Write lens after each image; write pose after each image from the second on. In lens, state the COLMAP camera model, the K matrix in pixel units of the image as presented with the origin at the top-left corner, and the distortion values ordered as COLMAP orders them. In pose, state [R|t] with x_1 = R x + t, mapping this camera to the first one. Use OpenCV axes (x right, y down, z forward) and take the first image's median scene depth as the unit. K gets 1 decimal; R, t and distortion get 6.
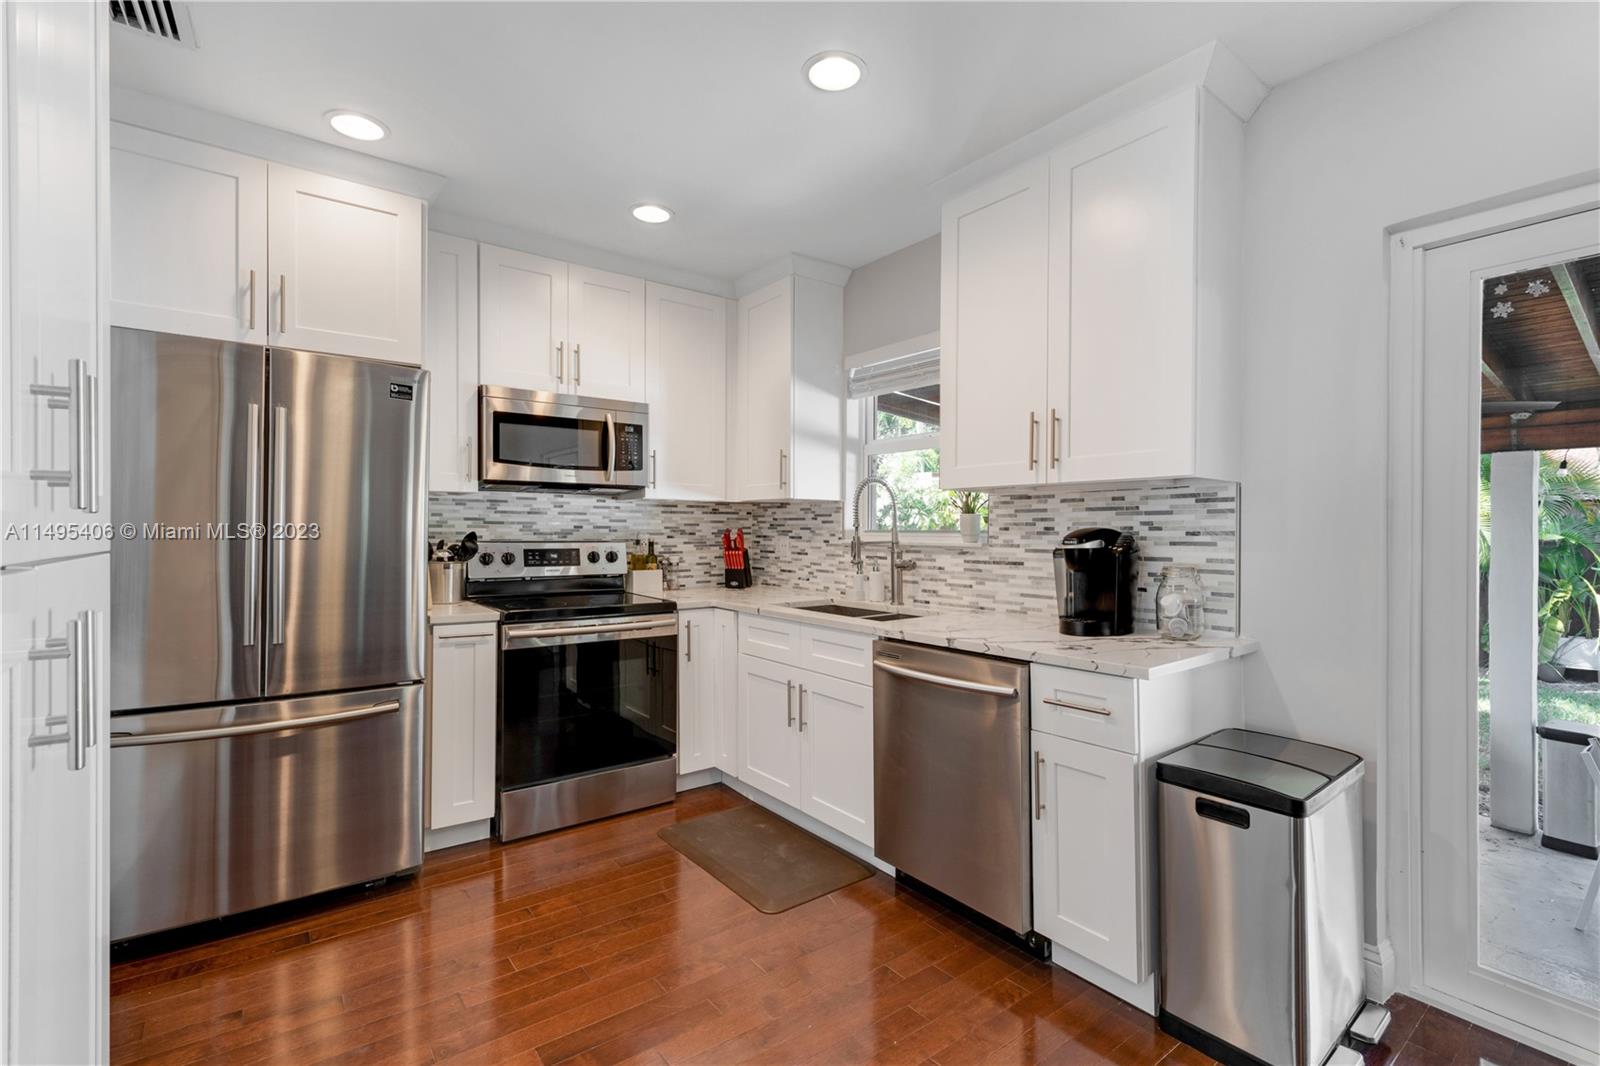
lens RADIAL K [[737.8, 0, 778.4], [0, 737.8, 521.4], [0, 0, 1]] dist [0.000102, 0.000053]
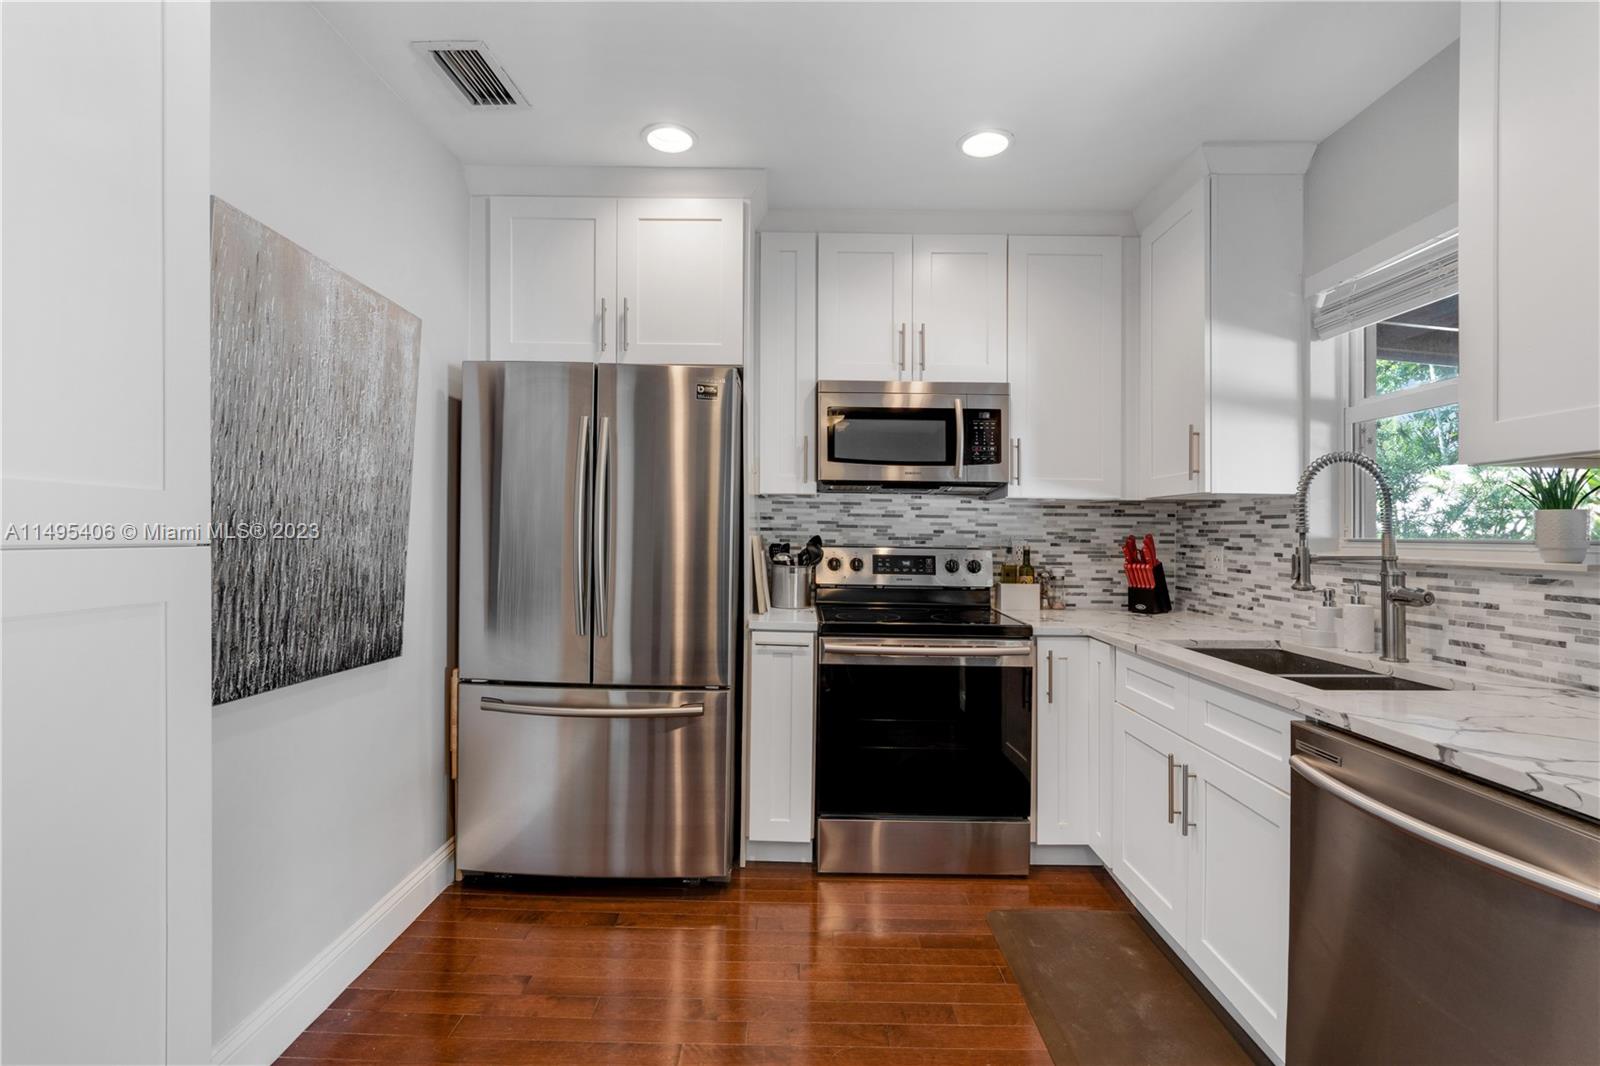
lens RADIAL K [[718.6, 0, 788.3], [0, 718.6, 524.2], [0, 0, 1]] dist [0.001068, 0.000414]
pose [[0.798642, -0.001039, -0.601806, 0.109546], [-0.003460, 0.999974, -0.006318, 0.004948], [0.601797, 0.007128, 0.798617, 0.207168]]
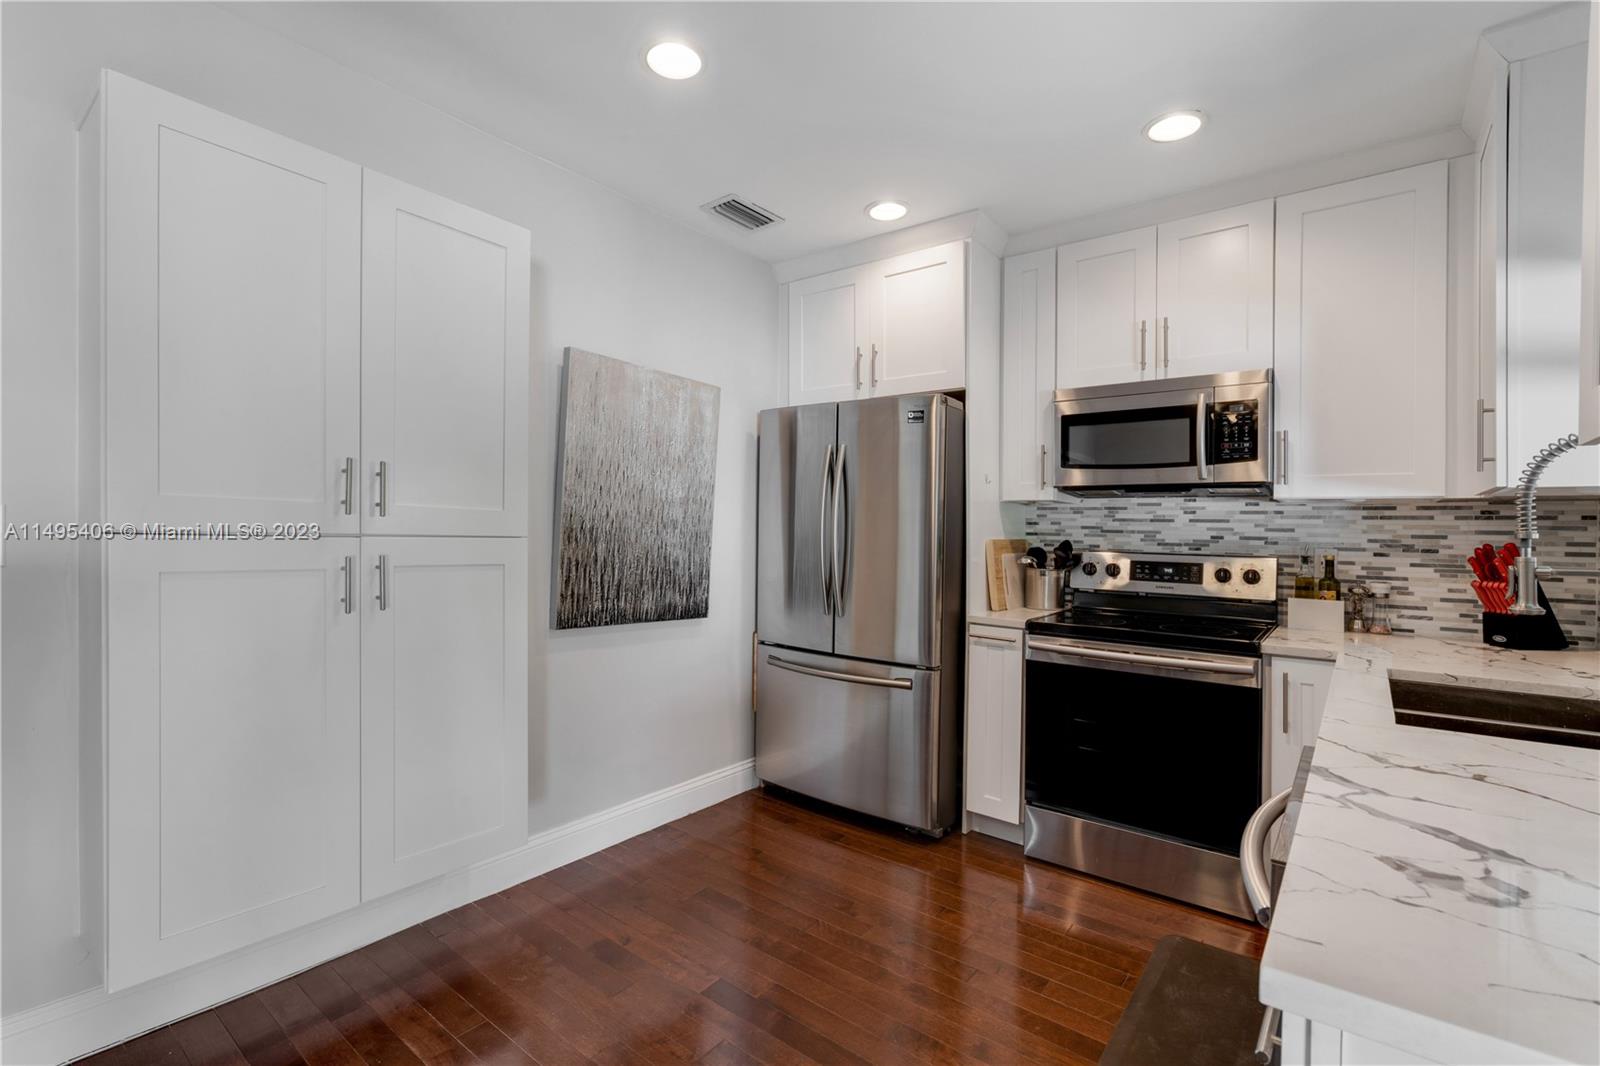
lens RADIAL K [[716.2, 0, 800.0], [0, 716.2, 533.0], [0, 0, 1]] dist [-0.000438, 0.000108]
pose [[0.275808, 0.002520, -0.961209, 0.371620], [-0.008915, 0.999960, 0.000064, 0.006917], [0.961171, 0.008551, 0.275819, 0.357863]]
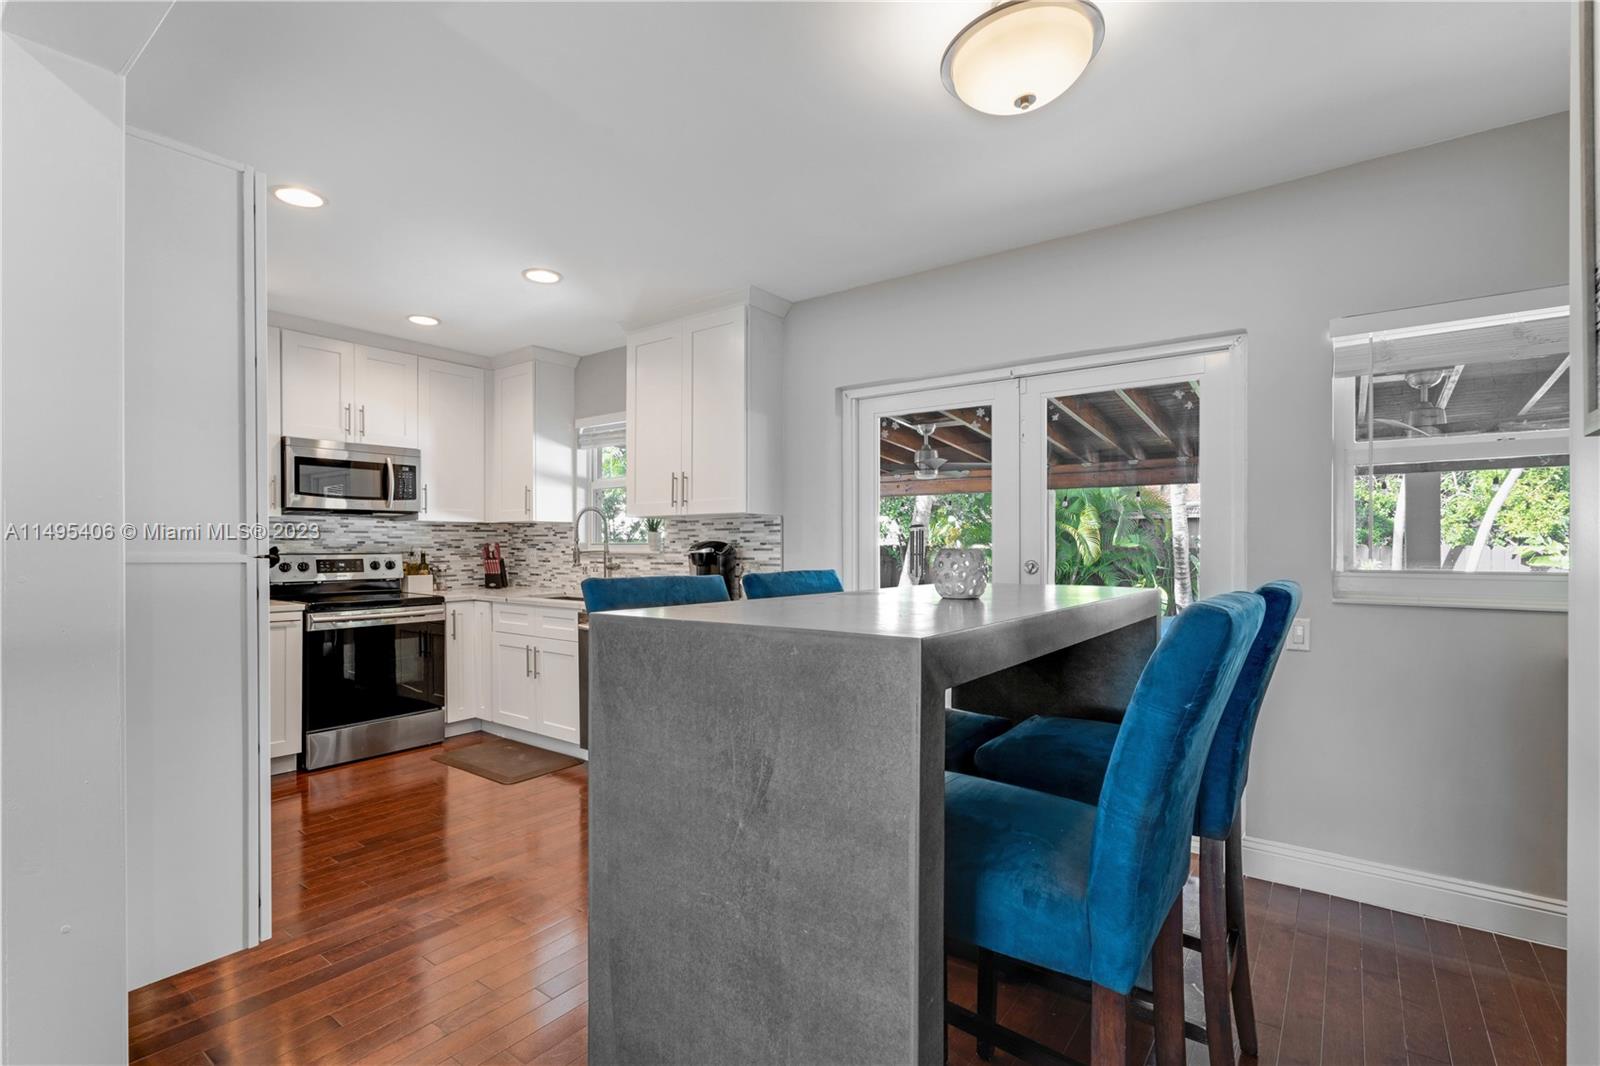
lens RADIAL K [[752.5, 0, 791.9], [0, 752.5, 536.9], [0, 0, 1]] dist [-0.001617, -0.009915]
pose [[0.957663, -0.004310, 0.287859, 0.073998], [0.003570, 0.999989, 0.003097, -0.003536], [-0.287869, -0.001938, 0.957668, -0.490813]]
